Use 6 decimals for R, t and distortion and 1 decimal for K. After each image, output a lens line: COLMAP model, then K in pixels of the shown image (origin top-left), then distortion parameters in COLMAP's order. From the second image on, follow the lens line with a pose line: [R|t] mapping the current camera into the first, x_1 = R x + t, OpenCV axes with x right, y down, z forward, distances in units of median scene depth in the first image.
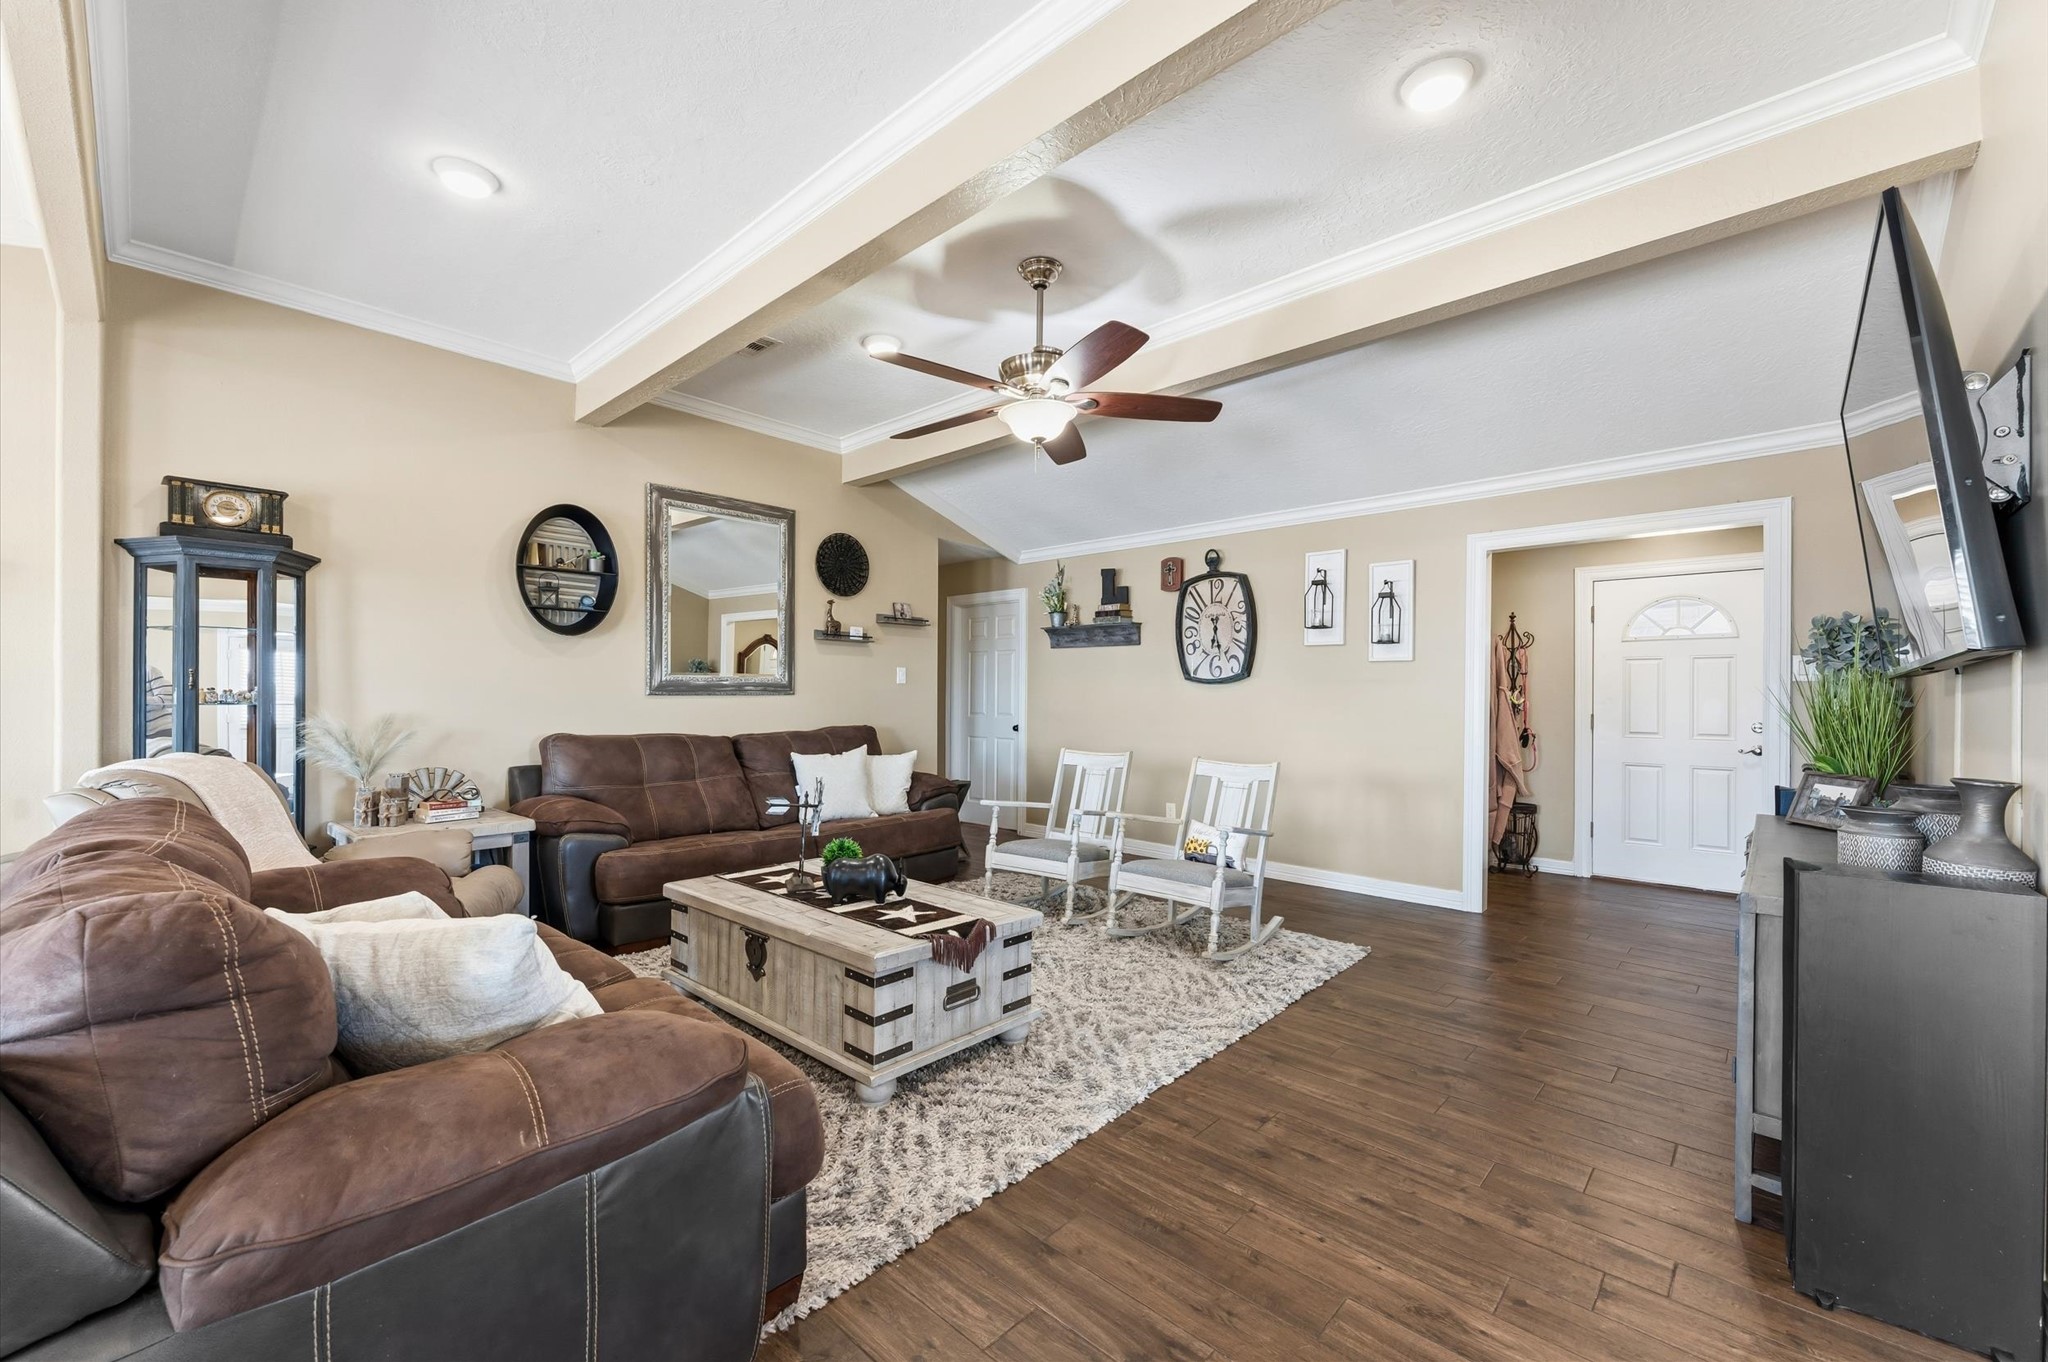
lens RADIAL K [[829.4, 0, 1018.5], [0, 829.4, 691.6], [0, 0, 1]] dist [0.003001, -0.000141]
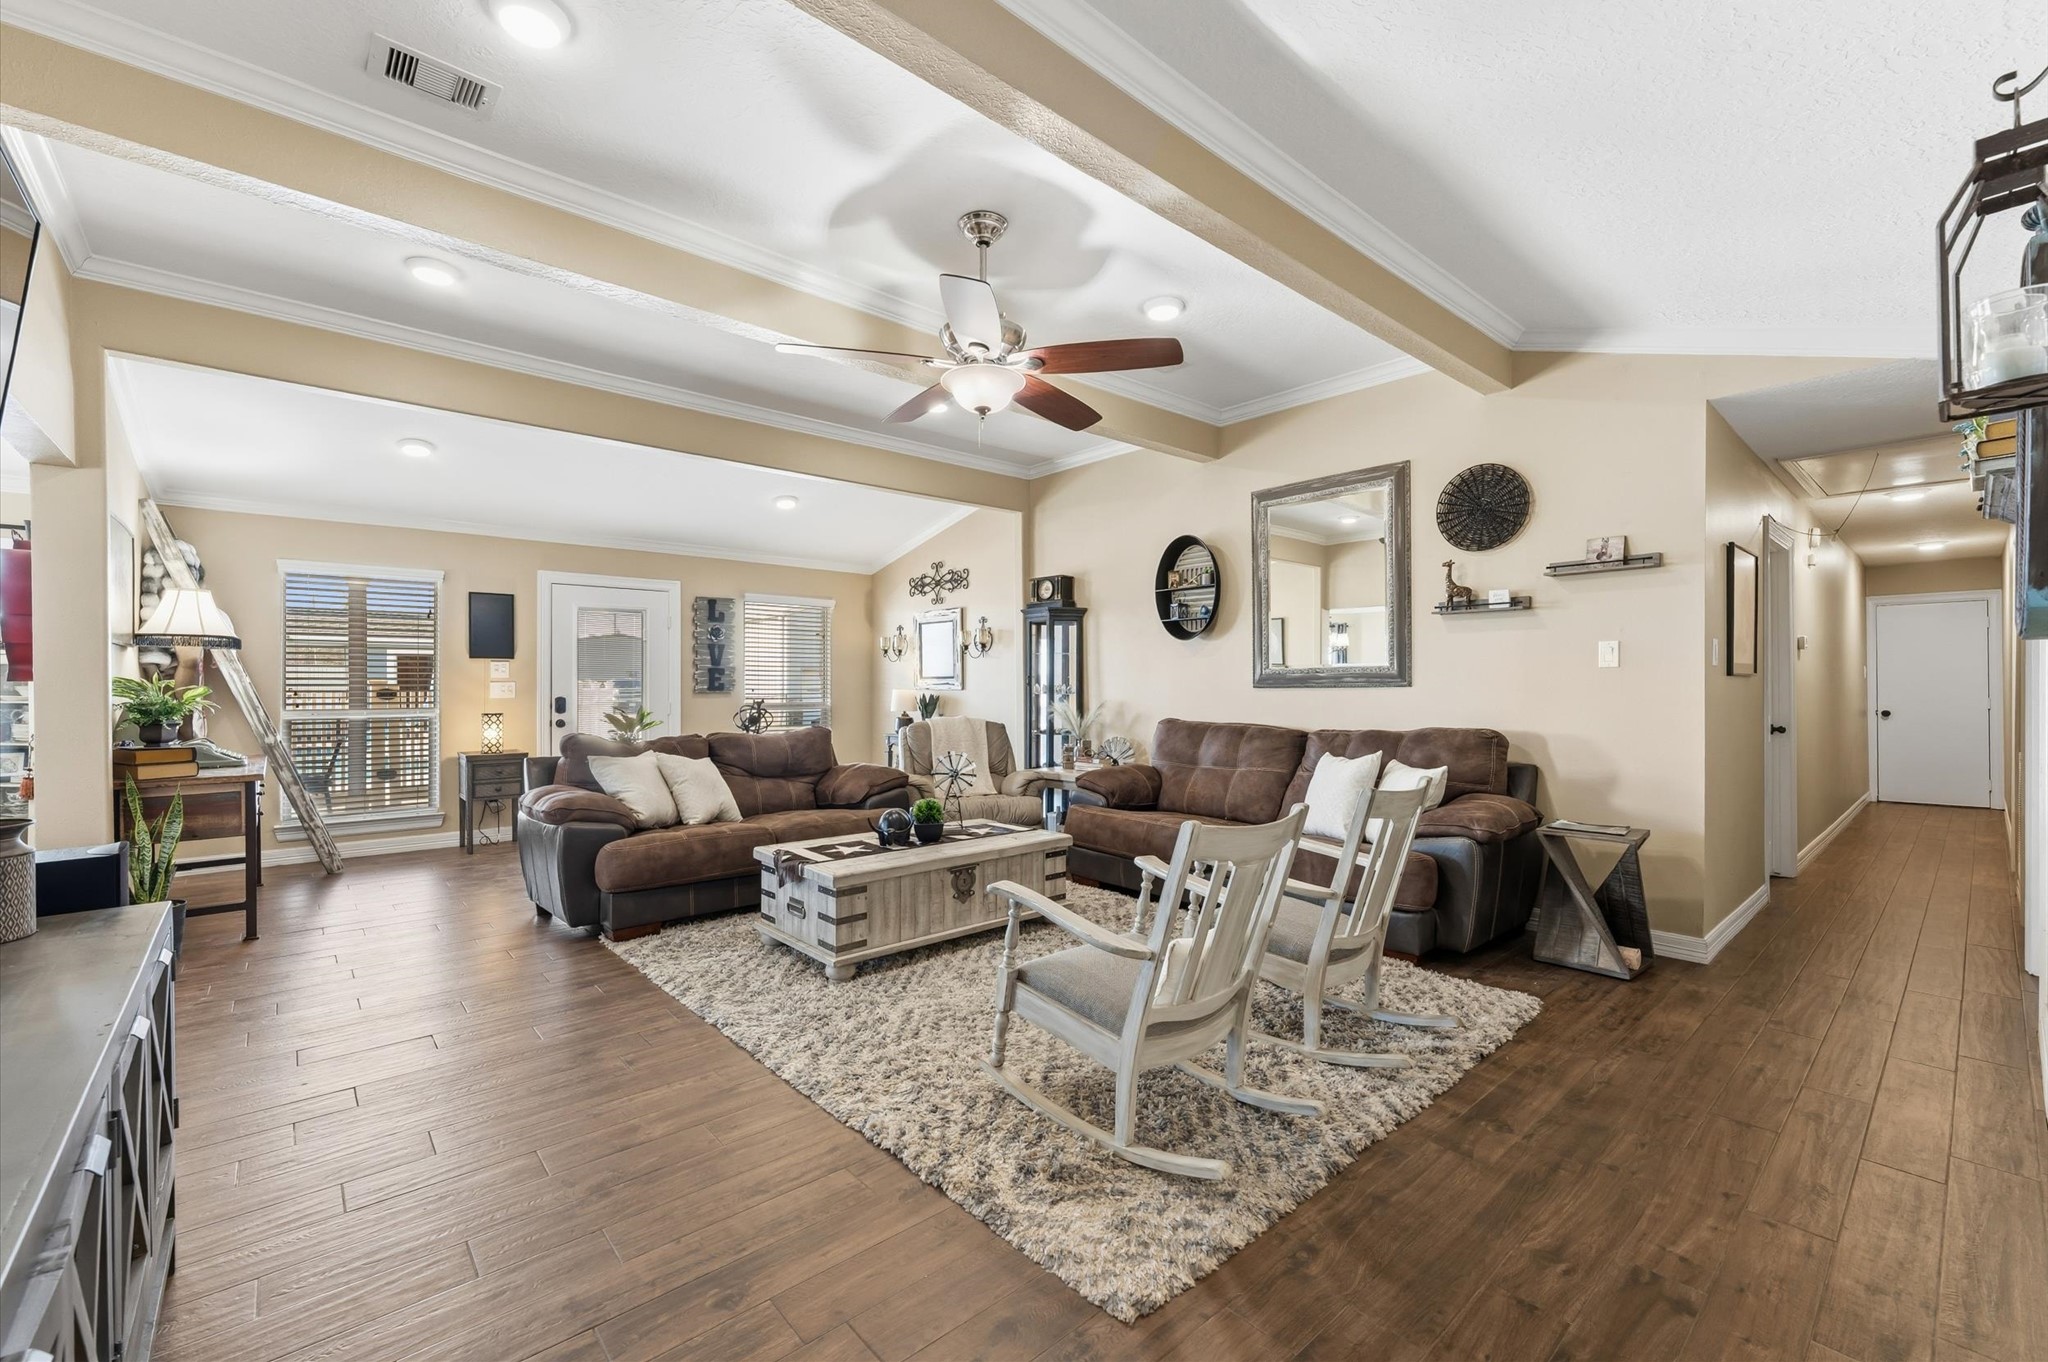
lens RADIAL K [[829.4, 0, 1017.2], [0, 829.4, 685.5], [0, 0, 1]] dist [0.003001, -0.000141]
pose [[-0.092374, -0.006710, -0.995702, 0.664797], [0.009502, 0.999926, -0.007620, 0.007411], [0.995679, -0.010165, -0.092303, 0.789060]]
